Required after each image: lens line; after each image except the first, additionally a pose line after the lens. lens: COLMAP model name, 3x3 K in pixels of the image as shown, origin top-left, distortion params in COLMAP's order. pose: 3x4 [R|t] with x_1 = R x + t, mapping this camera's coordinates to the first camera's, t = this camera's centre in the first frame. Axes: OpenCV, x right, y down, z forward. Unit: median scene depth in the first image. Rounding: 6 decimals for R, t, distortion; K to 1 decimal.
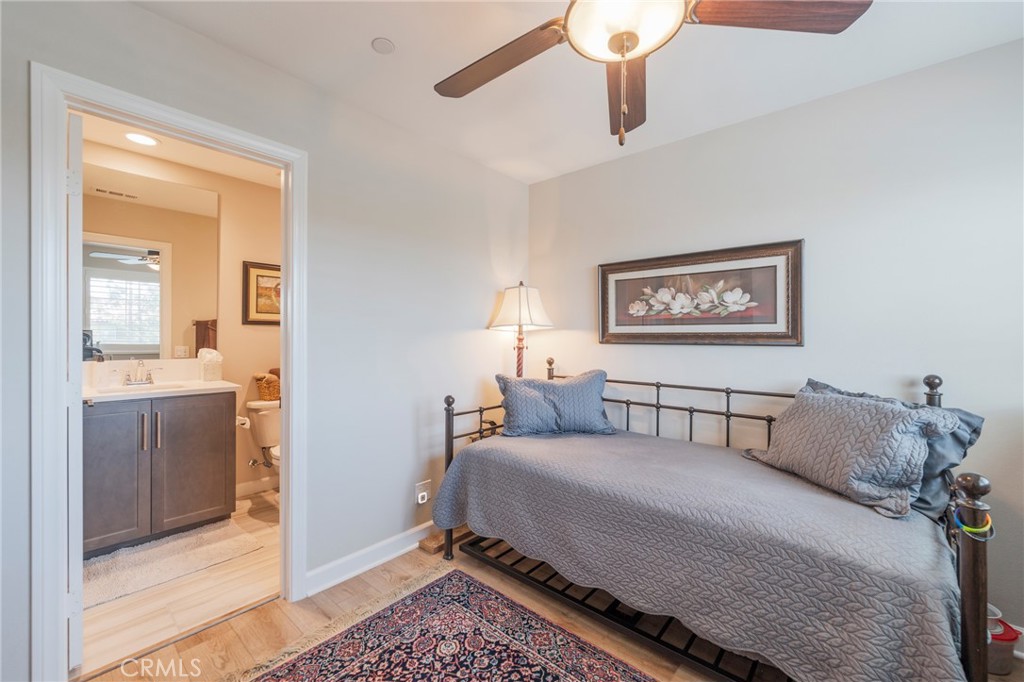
lens RADIAL K [[411.1, 0, 531.9], [0, 411.1, 343.5], [0, 0, 1]] dist [0.000045, -0.007489]
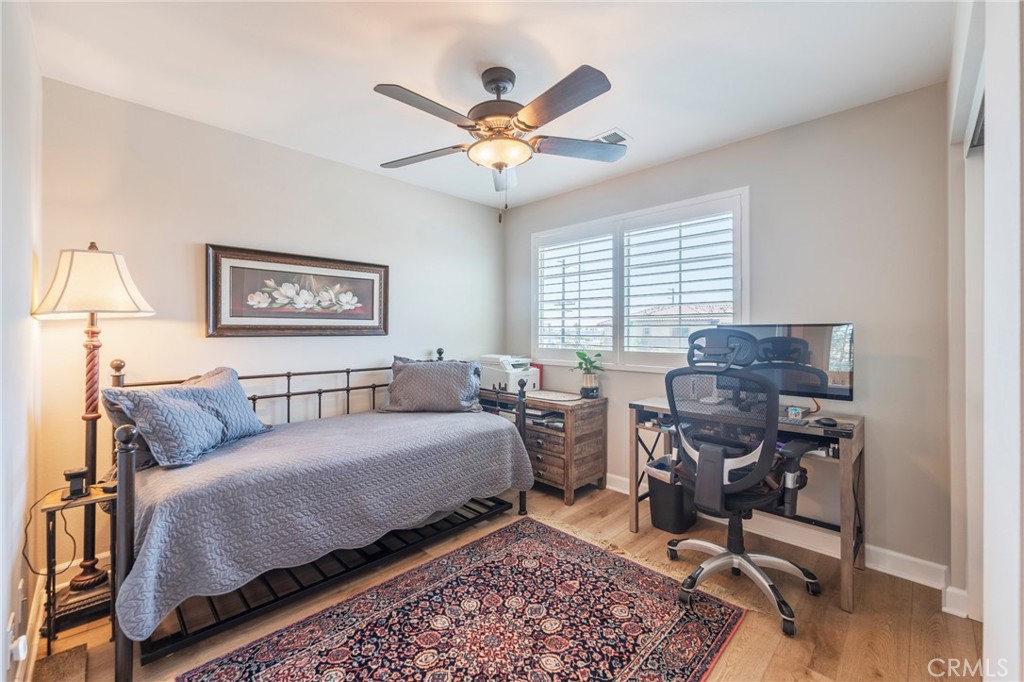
lens RADIAL K [[421.3, 0, 493.8], [0, 421.3, 335.4], [0, 0, 1]] dist [-0.000665, -0.000393]
pose [[0.105501, -0.017163, 0.994271, -0.739485], [0.014665, 0.999769, 0.015702, -0.009618], [-0.994311, 0.012925, 0.105729, 0.376877]]
